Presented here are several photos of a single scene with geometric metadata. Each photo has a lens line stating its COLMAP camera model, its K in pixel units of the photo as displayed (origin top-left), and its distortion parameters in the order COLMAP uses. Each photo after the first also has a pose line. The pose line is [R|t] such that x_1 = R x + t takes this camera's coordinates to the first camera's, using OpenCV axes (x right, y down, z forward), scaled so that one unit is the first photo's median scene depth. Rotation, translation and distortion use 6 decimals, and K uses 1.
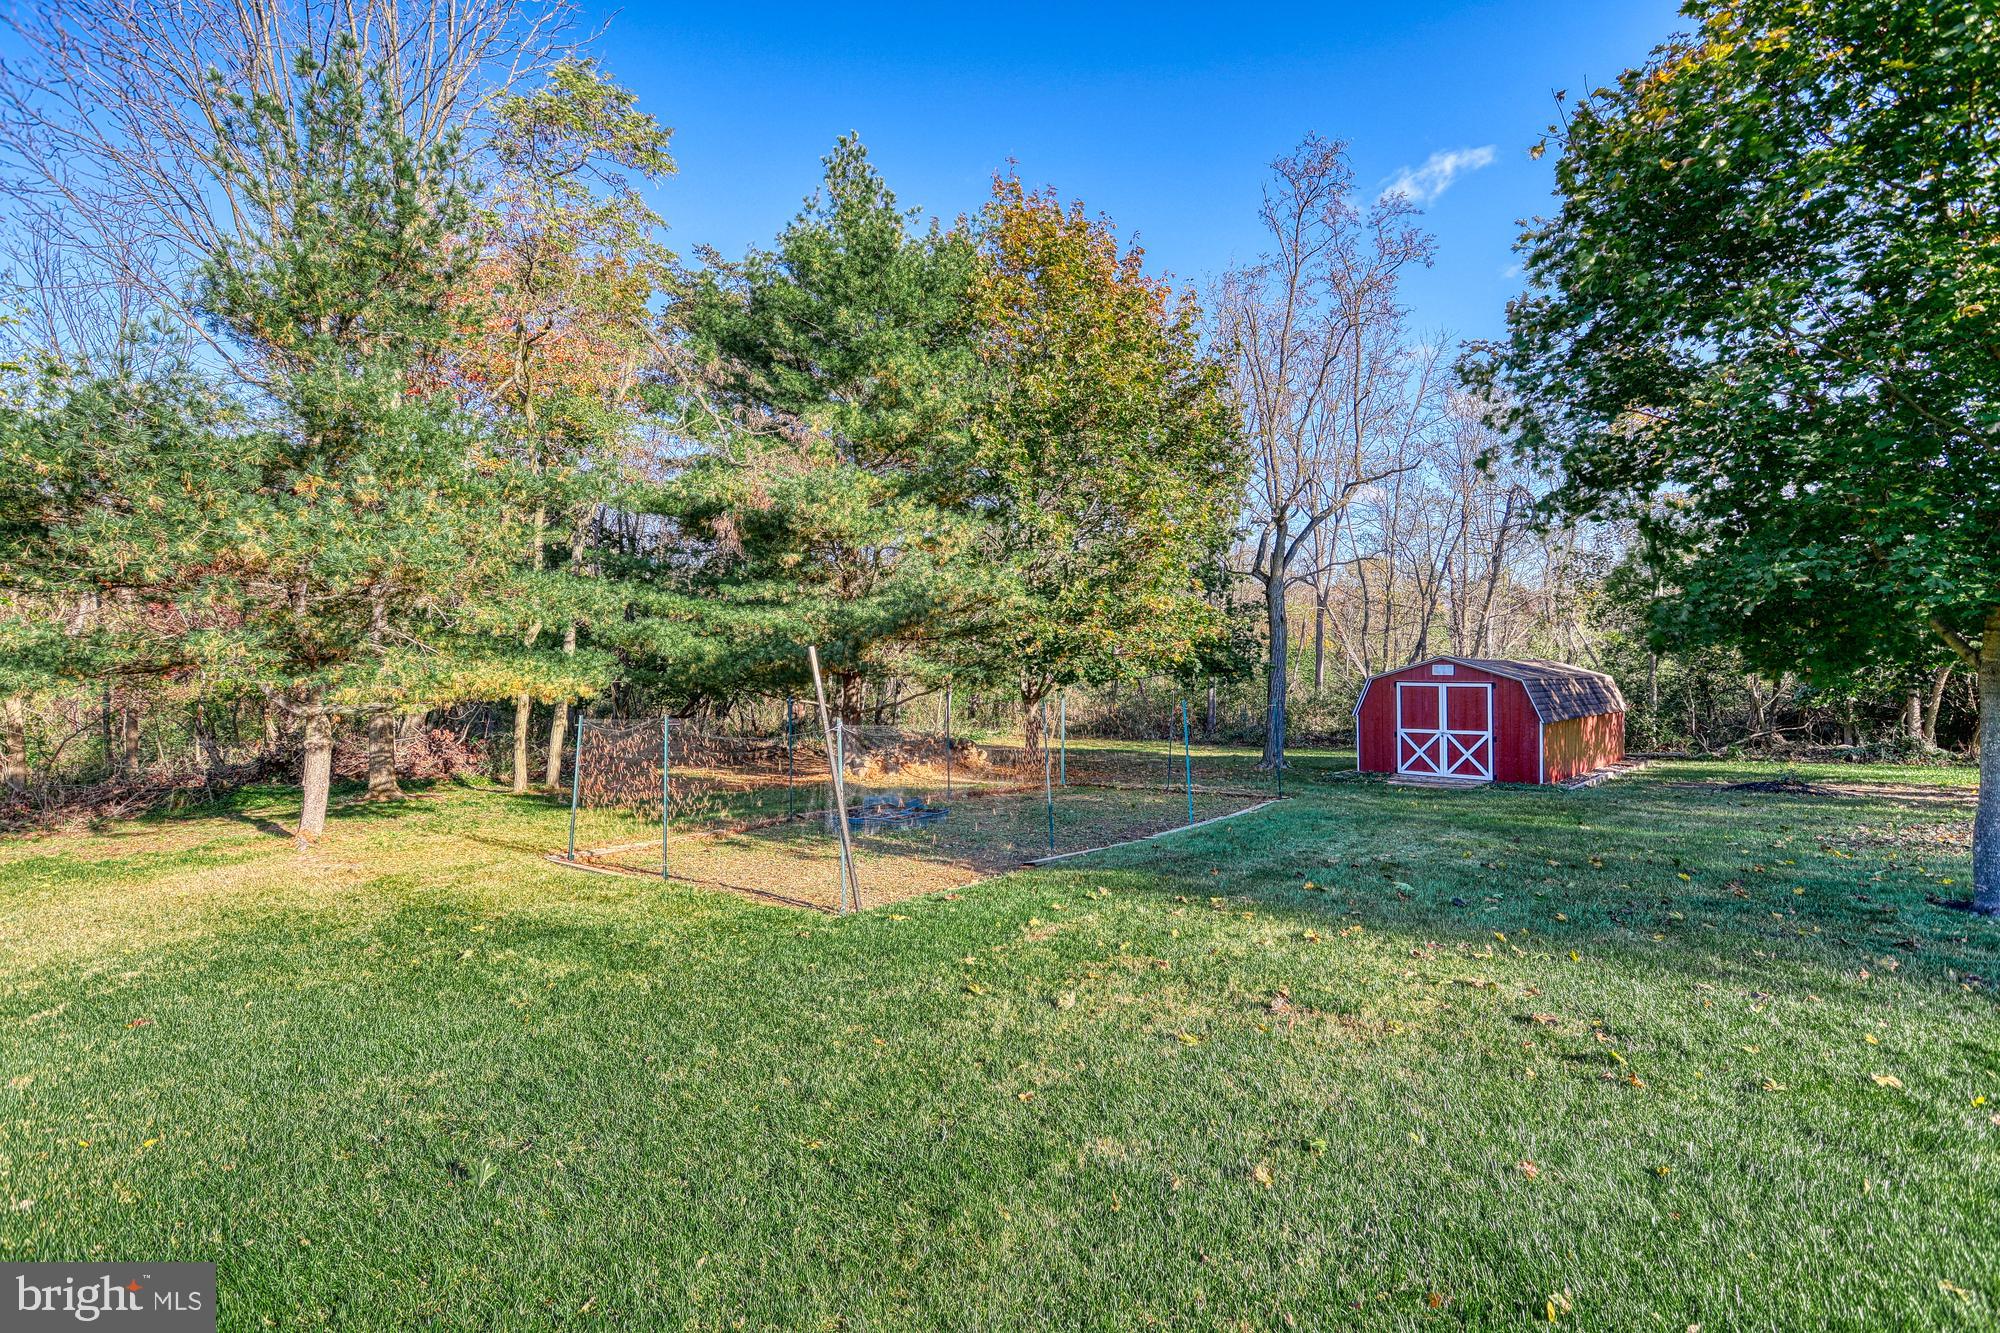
lens RADIAL K [[948.4, 0, 997.6], [0, 948.4, 652.9], [0, 0, 1]] dist [-0.005791, 0.001173]
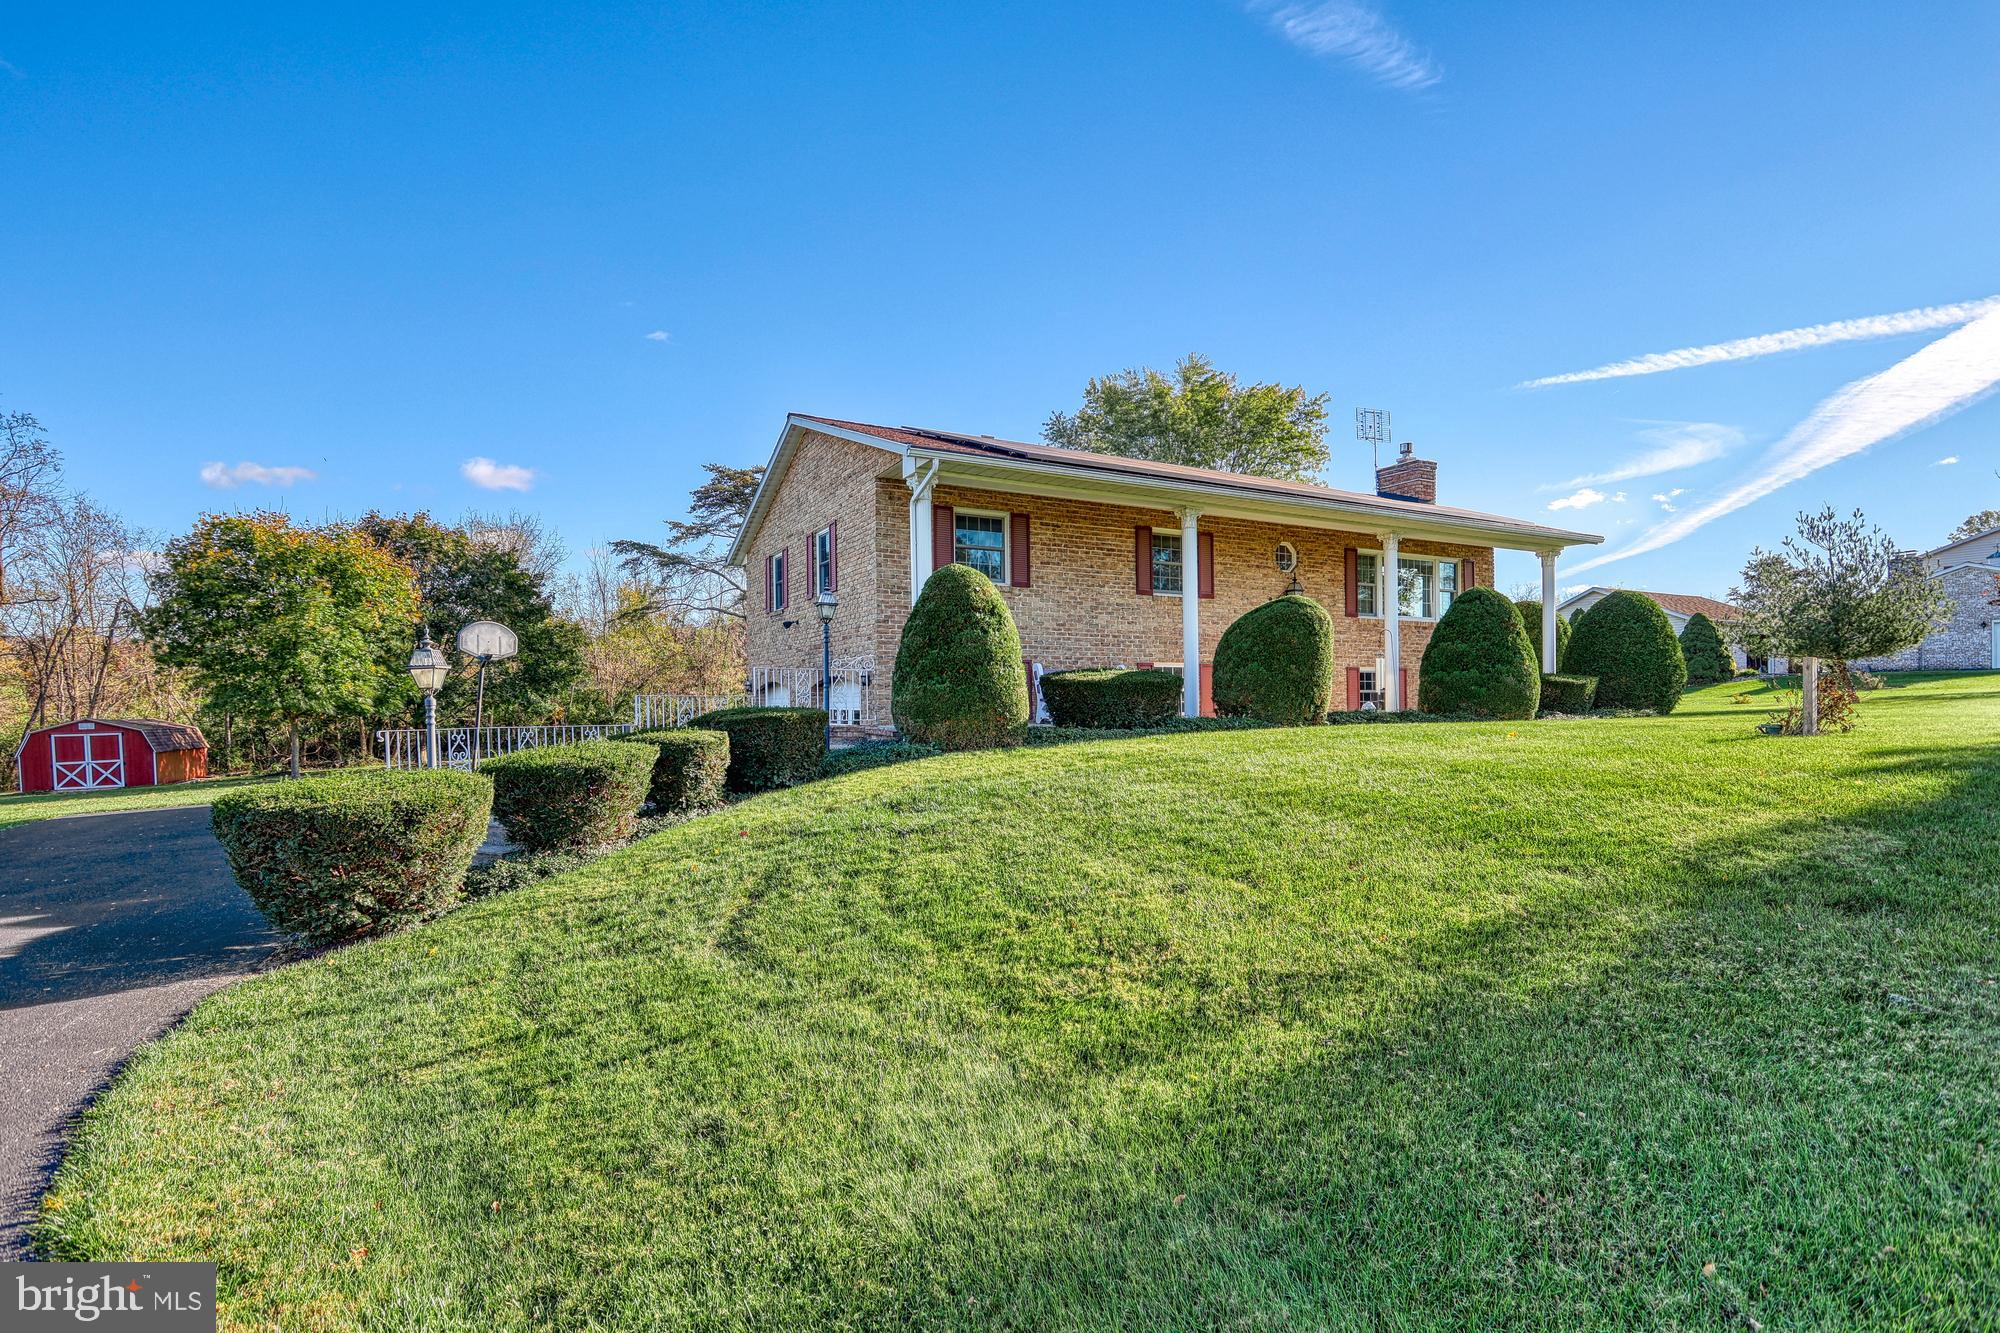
lens RADIAL K [[982.8, 0, 1001.3], [0, 982.8, 706.6], [0, 0, 1]] dist [-0.000903, 0.000086]
pose [[0.314157, -0.011656, 0.949299, -0.685331], [0.015347, 0.999856, 0.007198, -0.004418], [-0.949247, 0.012307, 0.314291, -1.108480]]
